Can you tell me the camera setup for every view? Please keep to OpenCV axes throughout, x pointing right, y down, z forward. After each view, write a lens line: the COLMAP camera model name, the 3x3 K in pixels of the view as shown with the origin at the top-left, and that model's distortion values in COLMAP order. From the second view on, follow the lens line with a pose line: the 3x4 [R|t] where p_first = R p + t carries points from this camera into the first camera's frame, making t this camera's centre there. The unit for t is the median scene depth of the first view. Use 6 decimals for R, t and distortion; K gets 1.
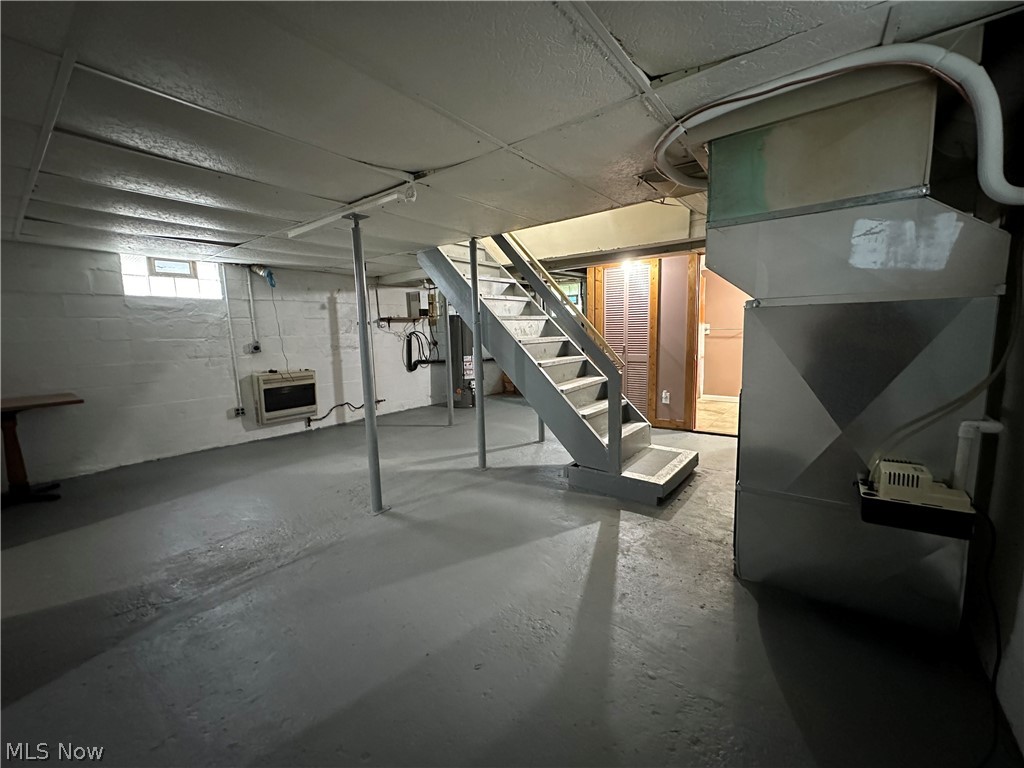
lens RADIAL K [[408.3, 0, 513.8], [0, 408.3, 382.9], [0, 0, 1]] dist [-0.001224, -0.000058]
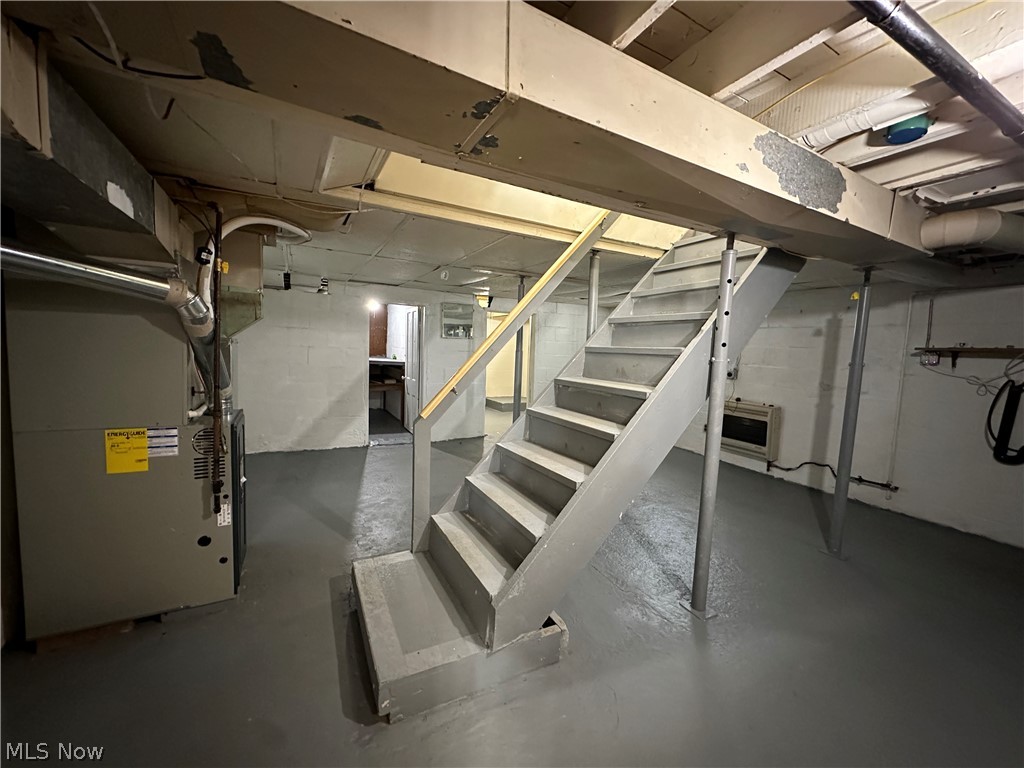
lens RADIAL K [[408.3, 0, 511.3], [0, 408.3, 384.5], [0, 0, 1]] dist [-0.001224, -0.000058]
pose [[-0.416470, 0.096822, -0.903979, 0.477335], [-0.147502, 0.973943, 0.172272, -0.136225], [0.897104, 0.205085, -0.391337, 0.788865]]
